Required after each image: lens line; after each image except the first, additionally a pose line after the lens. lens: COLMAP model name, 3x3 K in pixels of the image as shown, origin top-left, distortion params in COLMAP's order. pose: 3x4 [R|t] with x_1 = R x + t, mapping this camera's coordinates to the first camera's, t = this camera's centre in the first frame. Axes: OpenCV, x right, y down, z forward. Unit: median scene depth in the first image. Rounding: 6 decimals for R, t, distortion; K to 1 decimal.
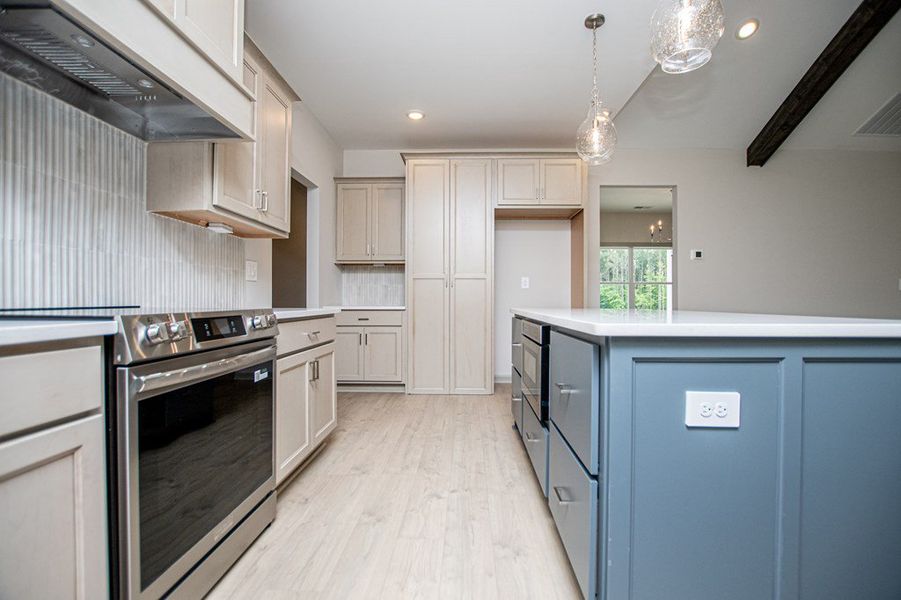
lens RADIAL K [[404.3, 0, 457.1], [0, 404.3, 299.7], [0, 0, 1]] dist [-0.024556, 0.001293]
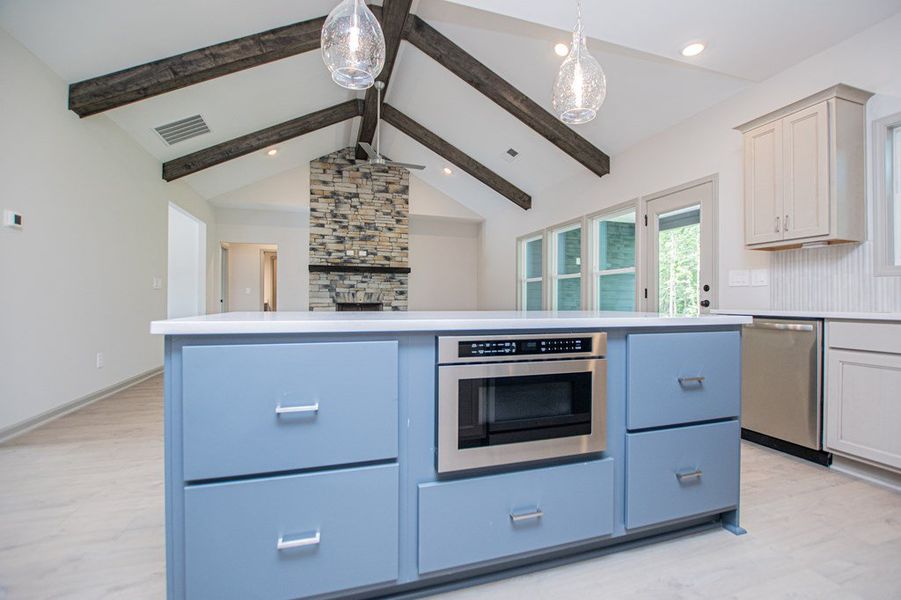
lens RADIAL K [[407.0, 0, 458.7], [0, 407.0, 299.9], [0, 0, 1]] dist [-0.036440, 0.008152]
pose [[-0.339808, -0.001478, 0.940494, -0.283265], [-0.008716, 0.999961, -0.001578, 0.002090], [-0.940454, -0.008734, -0.339807, 0.970785]]
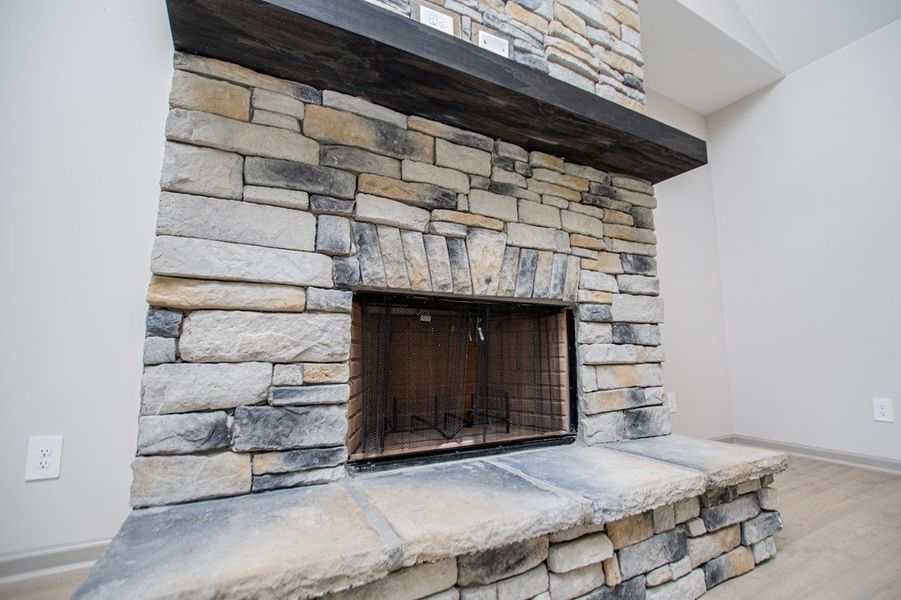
lens RADIAL K [[400.3, 0, 455.9], [0, 400.3, 299.3], [0, 0, 1]] dist [-0.024400, 0.001412]
pose [[-0.495738, 0.113323, 0.861047, 2.171359], [-0.003445, 0.991186, -0.132433, 0.091804], [-0.868465, -0.068618, -0.490978, 0.929218]]
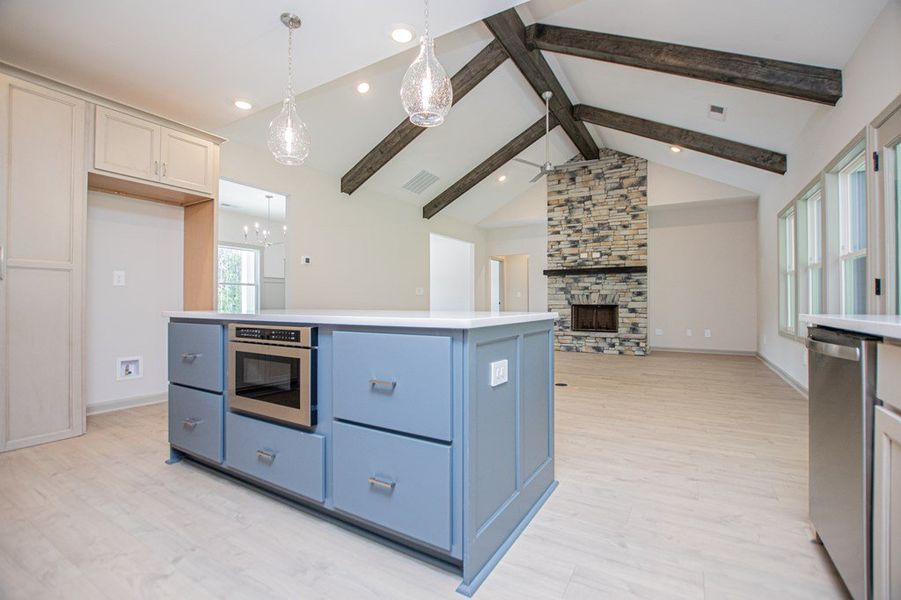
lens RADIAL K [[400.3, 0, 455.9], [0, 400.3, 299.3], [0, 0, 1]] dist [-0.024400, 0.001412]
pose [[0.489154, 0.004126, 0.872188, -0.284555], [-0.001489, 0.999991, -0.003895, 0.000100], [-0.872196, 0.000607, 0.489156, 0.147499]]
